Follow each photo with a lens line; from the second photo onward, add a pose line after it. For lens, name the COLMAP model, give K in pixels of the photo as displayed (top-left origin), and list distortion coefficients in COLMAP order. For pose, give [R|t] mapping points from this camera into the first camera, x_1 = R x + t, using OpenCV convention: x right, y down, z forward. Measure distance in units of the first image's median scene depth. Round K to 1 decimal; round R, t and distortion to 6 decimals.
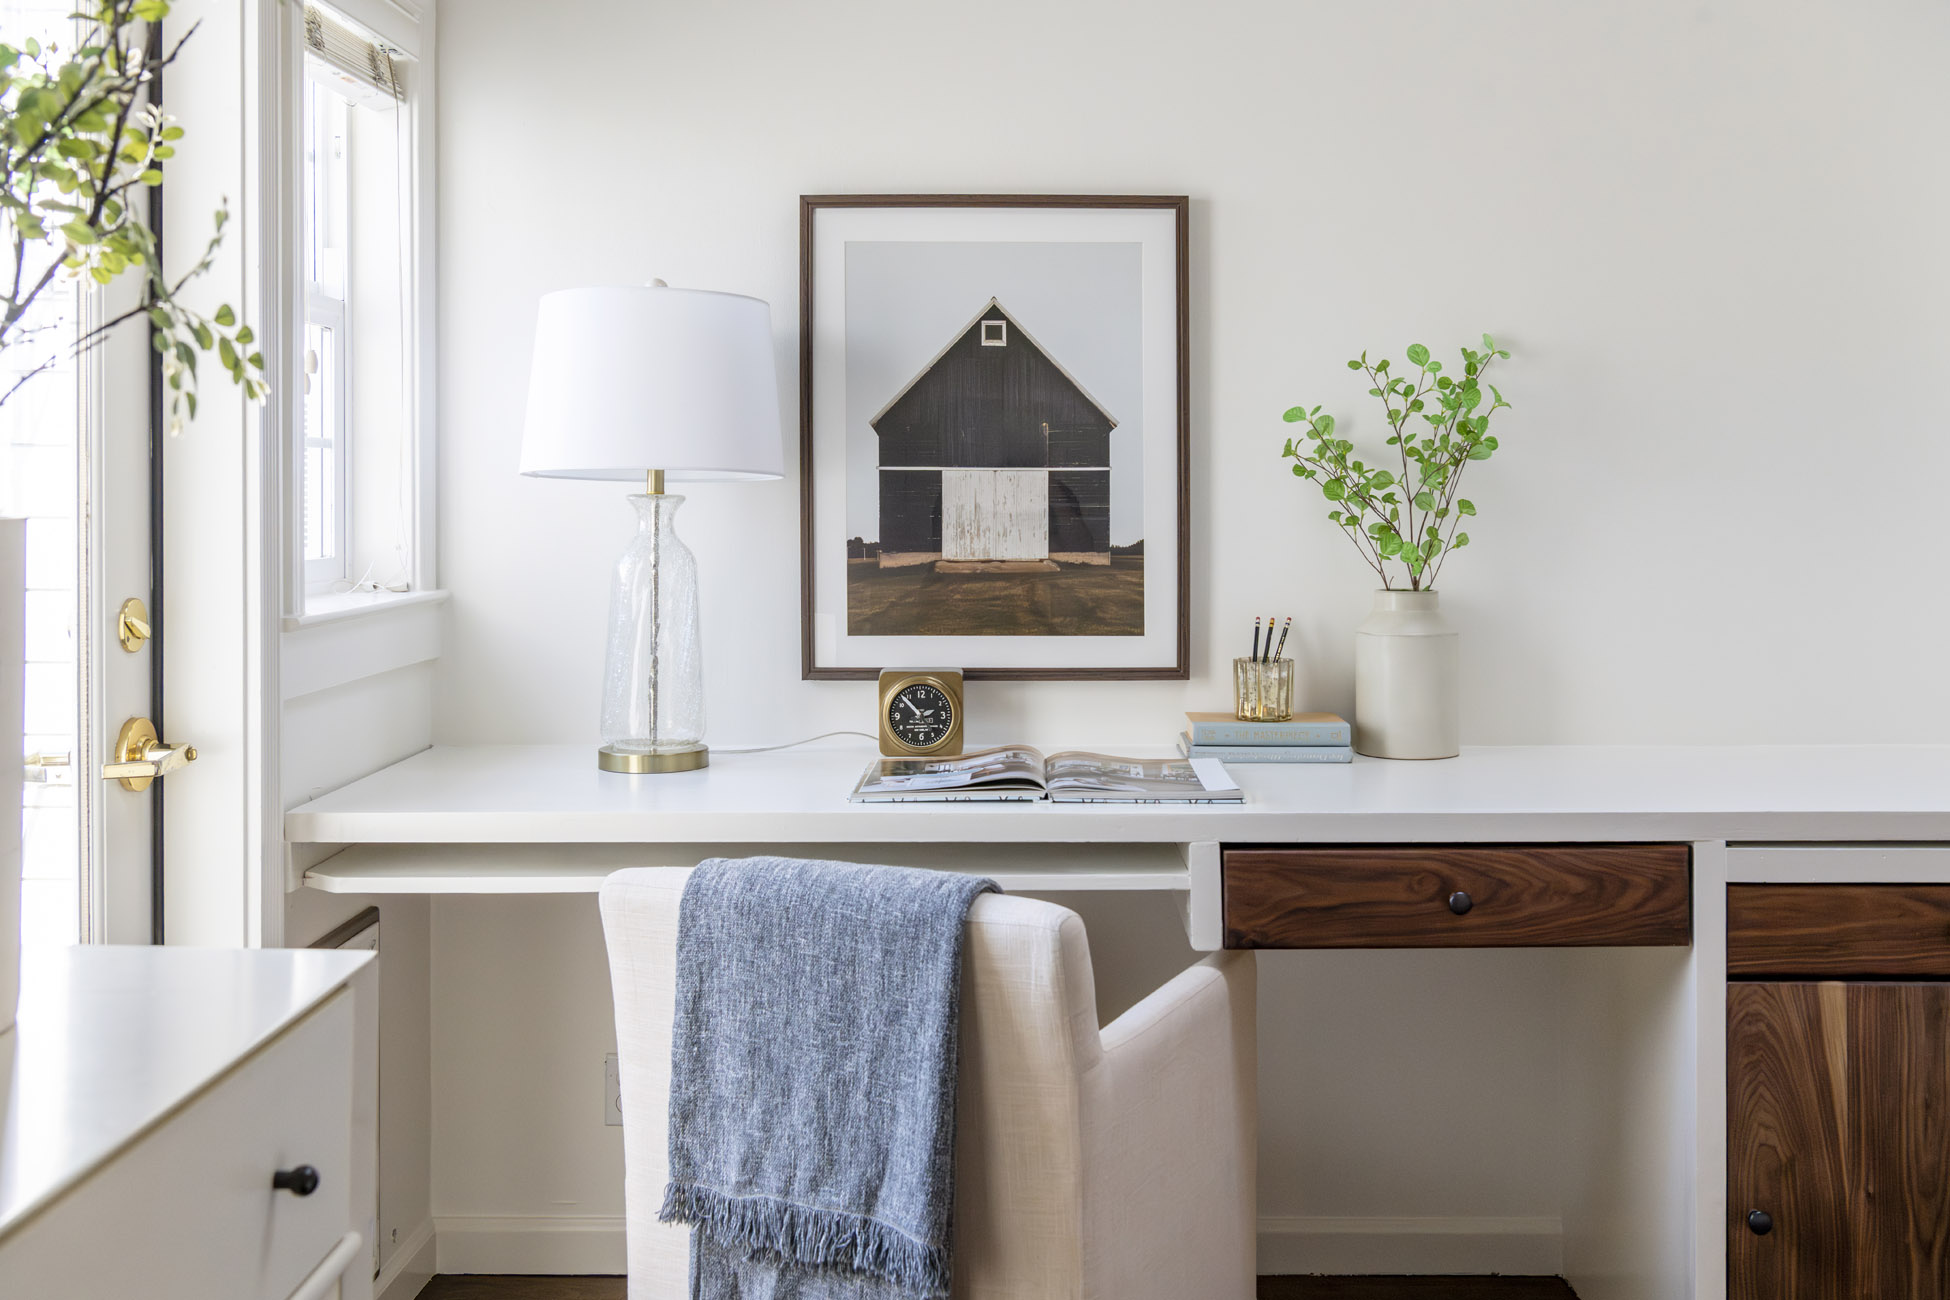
lens RADIAL K [[1870.5, 0, 1087.9], [0, 1870.5, 511.4], [0, 0, 1]] dist [0.024389, 0.000000]
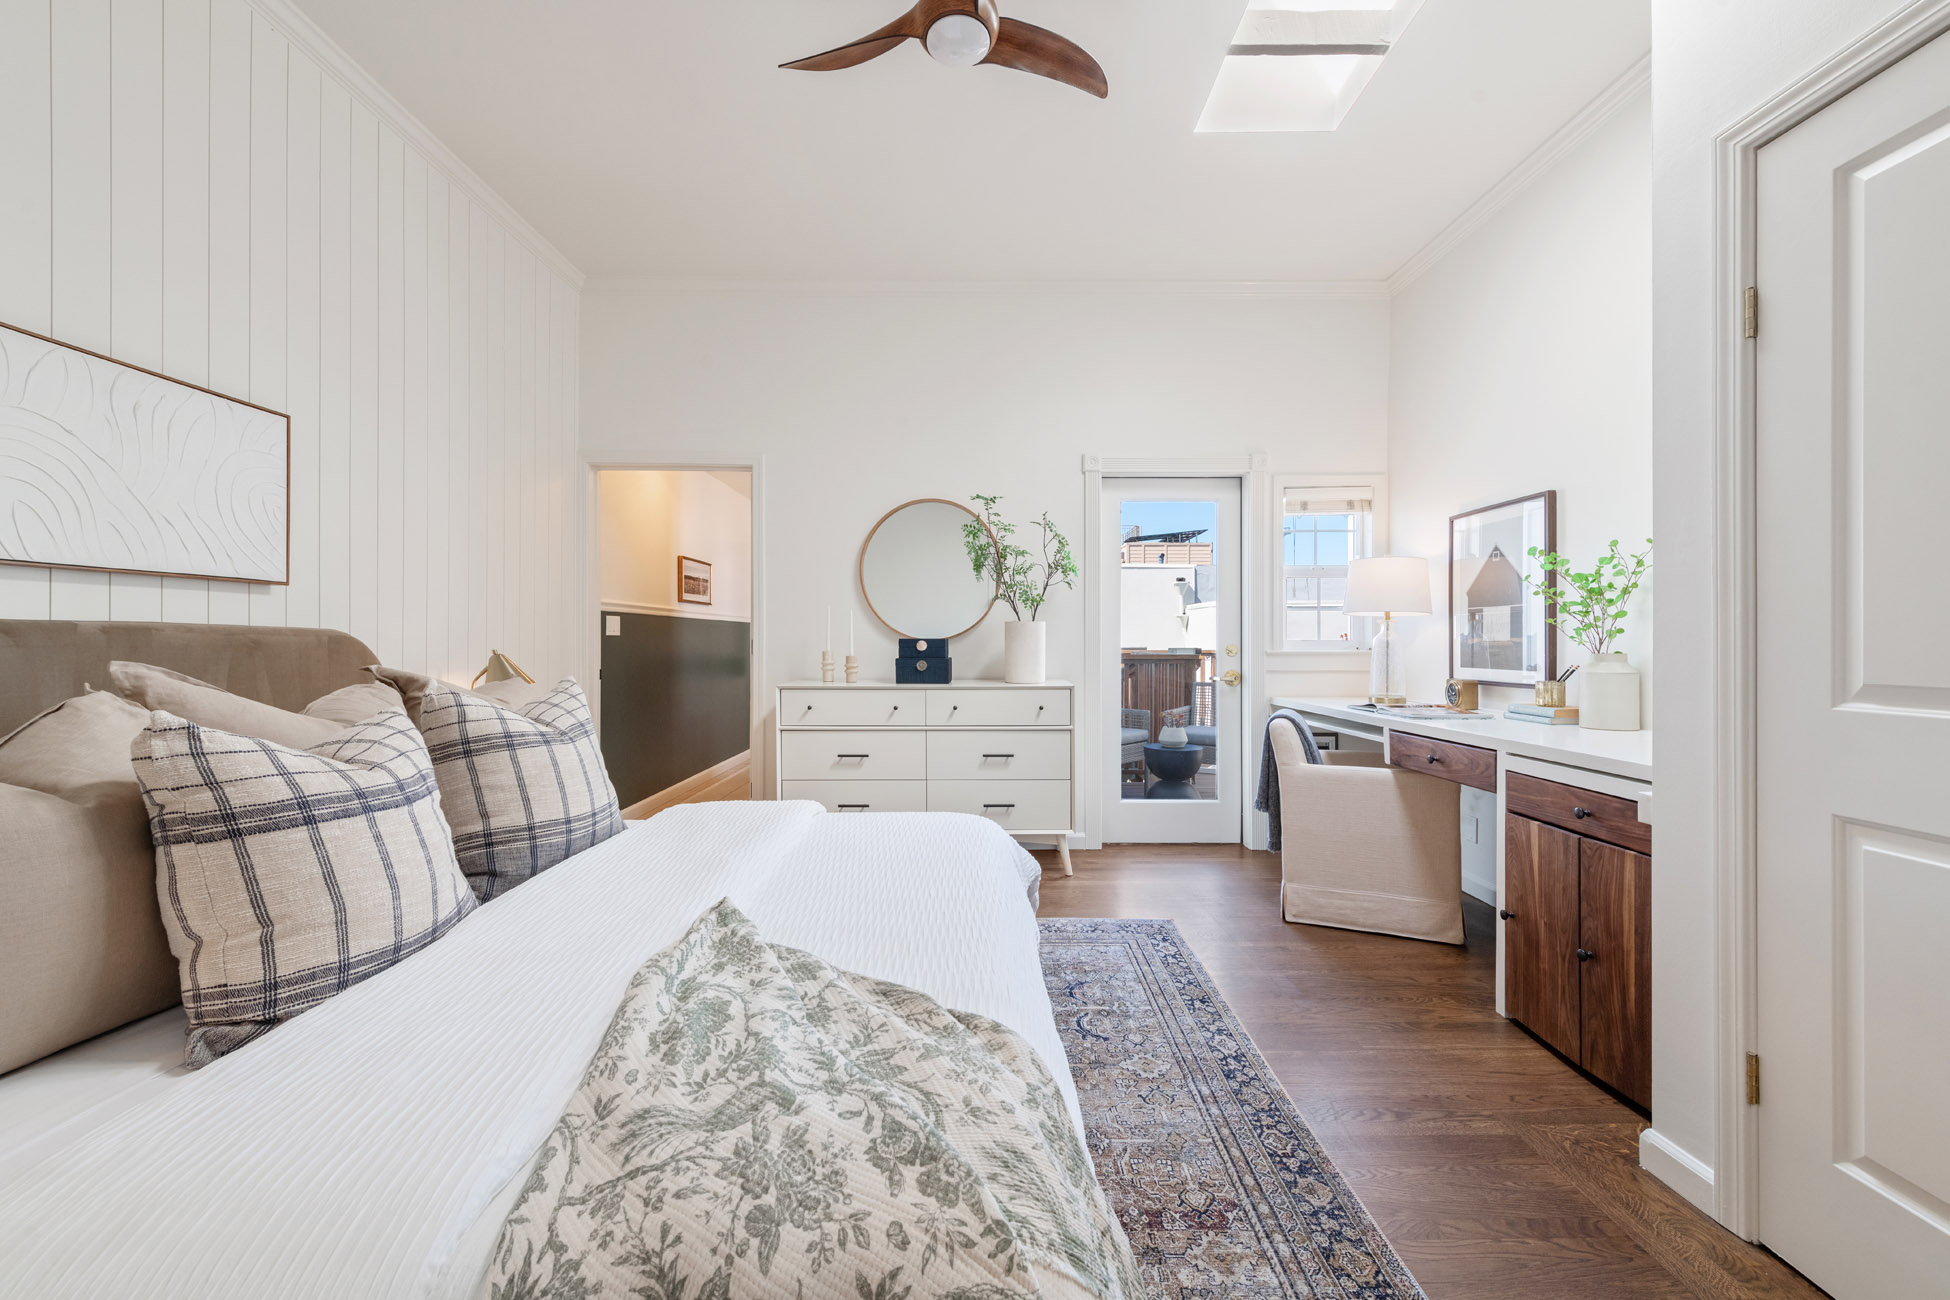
lens RADIAL K [[764.8, 0, 979.2], [0, 764.8, 636.8], [0, 0, 1]] dist [0.006382, -0.001990]
pose [[-0.029258, -0.011792, -0.999502, 1.125184], [-0.006163, 0.999914, -0.011617, 0.039034], [0.999553, 0.005820, -0.029328, 0.311687]]
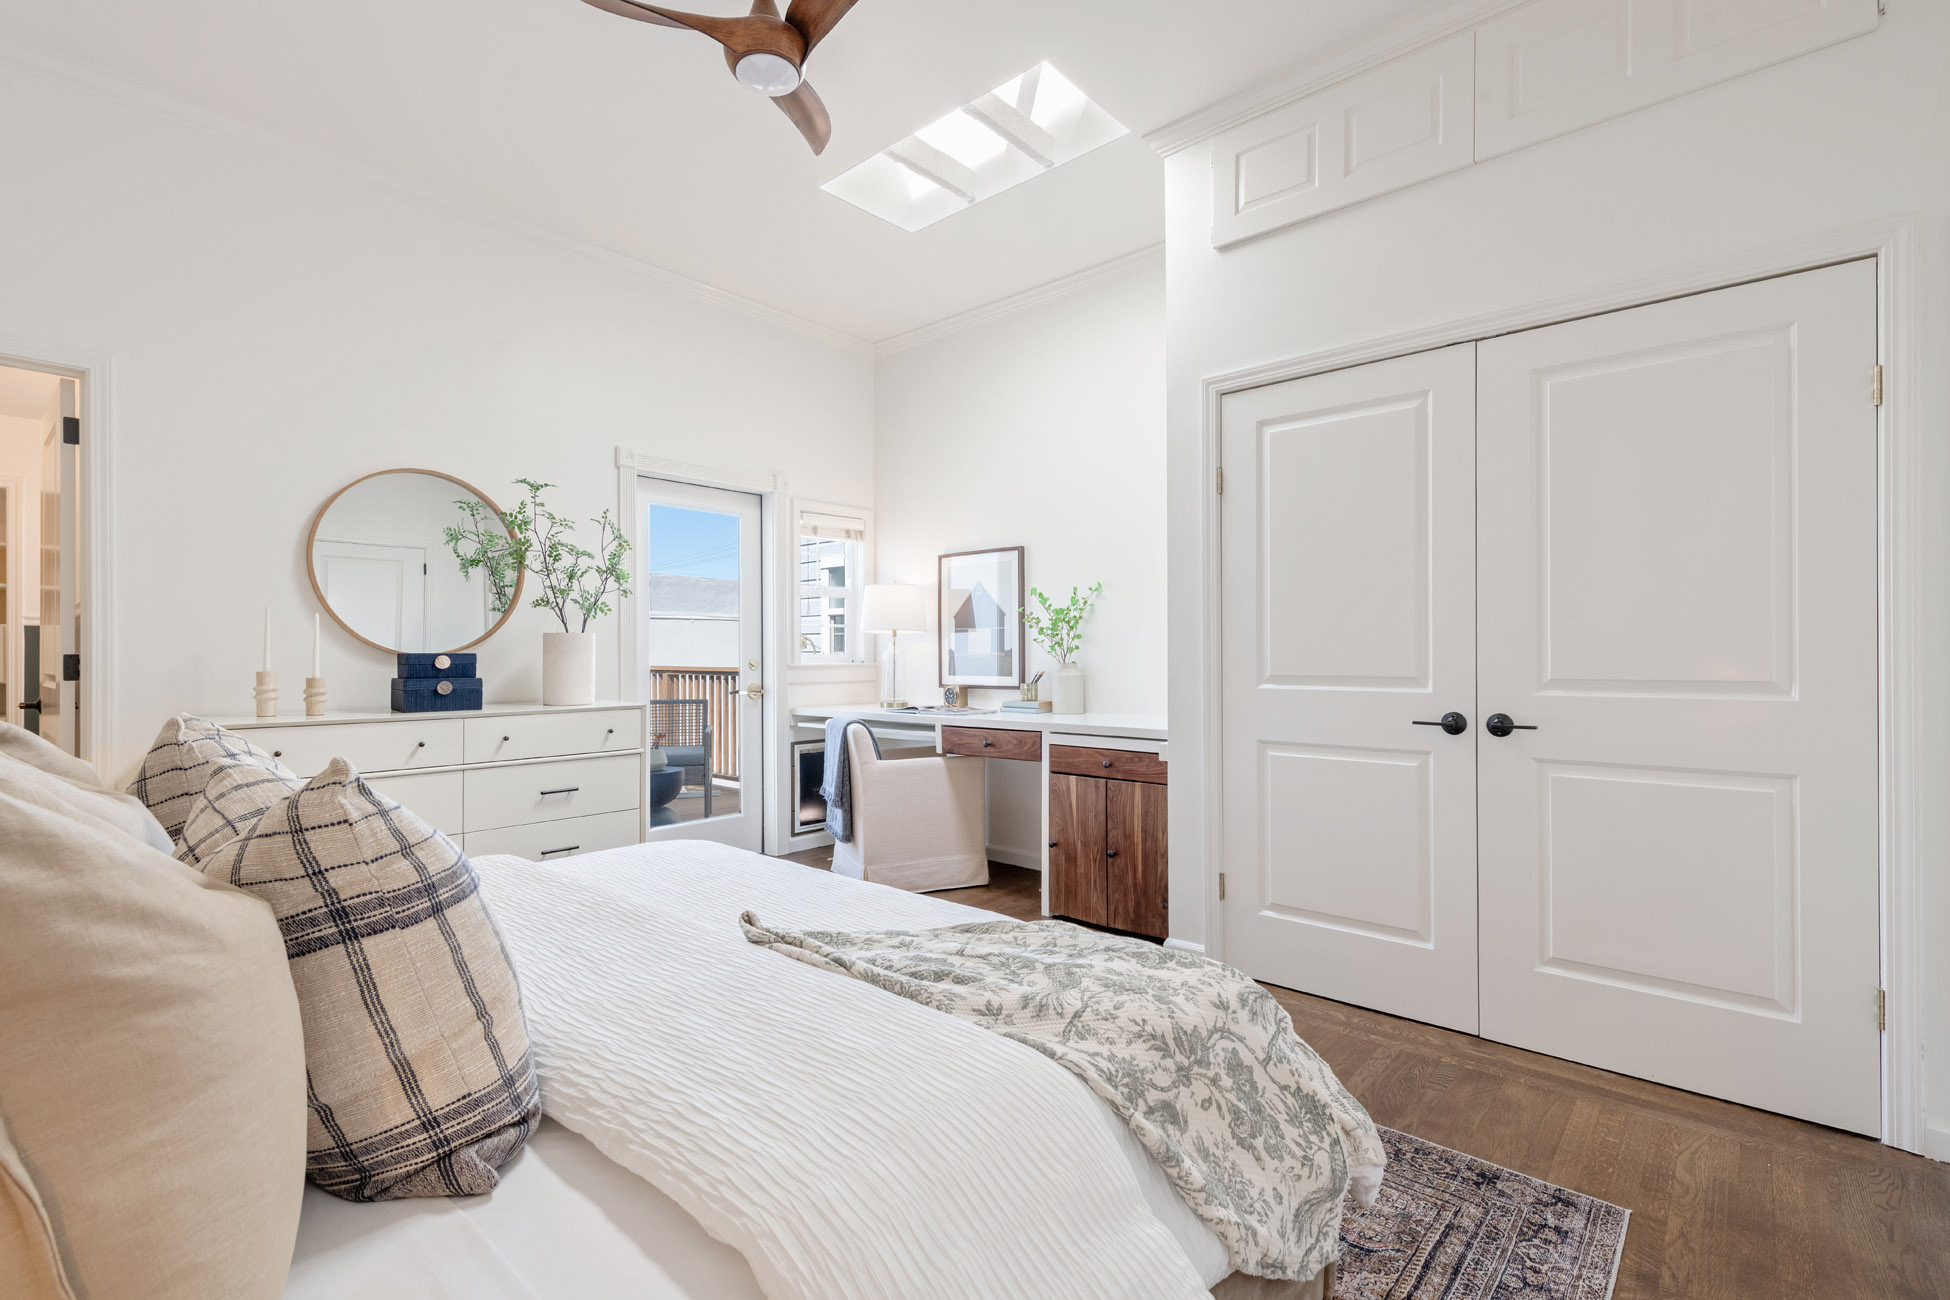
lens RADIAL K [[878.3, 0, 973.7], [0, 878.3, 644.1], [0, 0, 1]] dist [0.012914, -0.000588]
pose [[0.723552, -0.015659, -0.690093, 1.138034], [0.002827, 0.999801, -0.019723, 0.040851], [0.690265, 0.012320, 0.723452, -0.207229]]
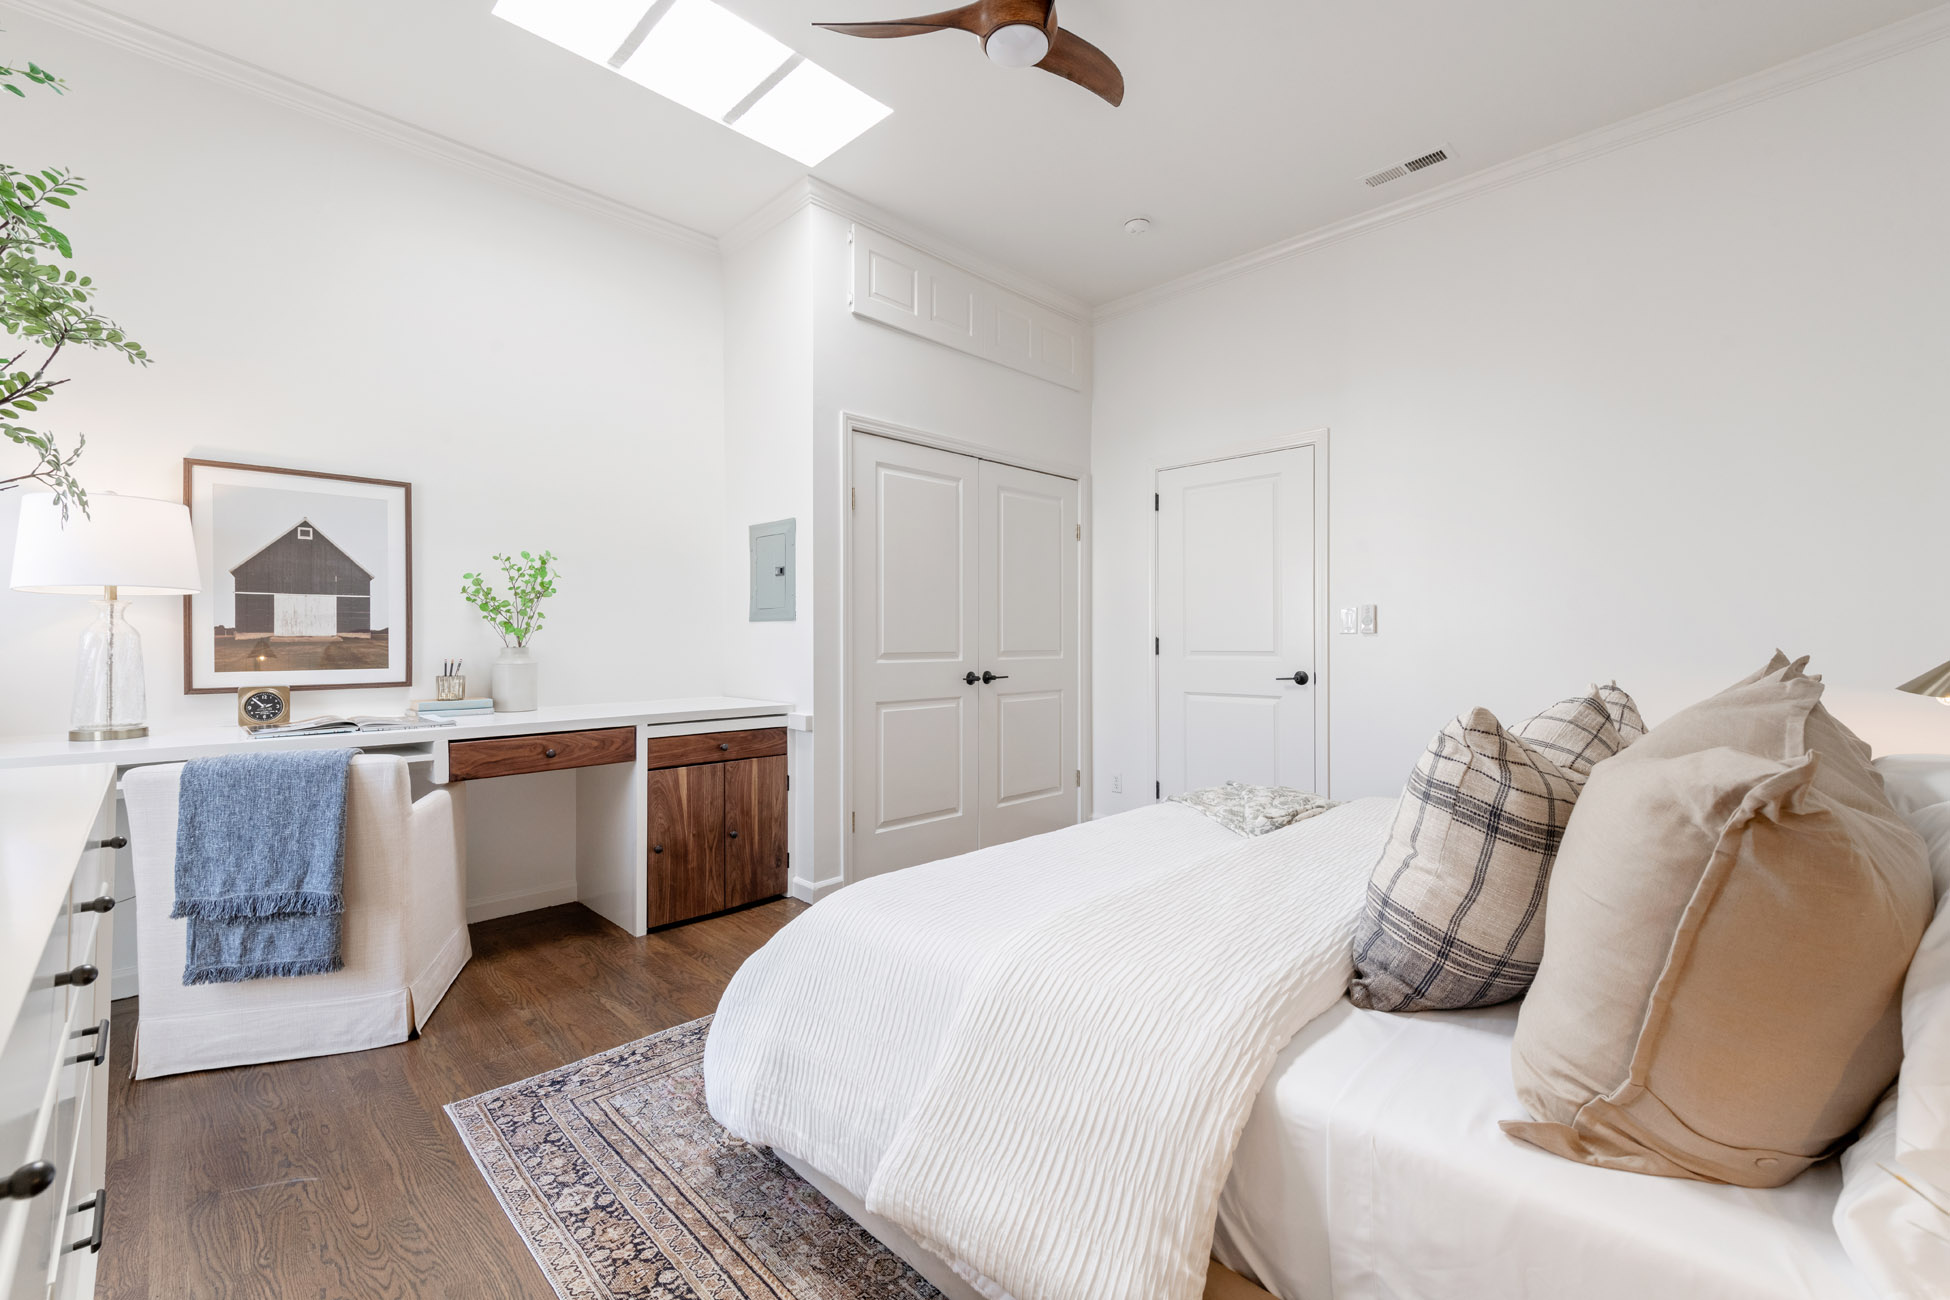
lens RADIAL K [[810.7, 0, 990.2], [0, 810.7, 632.1], [0, 0, 1]] dist [0.000742, -0.001355]
pose [[0.723533, 0.001001, 0.690289, -0.132623], [0.006026, 0.999952, -0.007766, 0.035548], [-0.690264, 0.009779, 0.723492, -0.264916]]
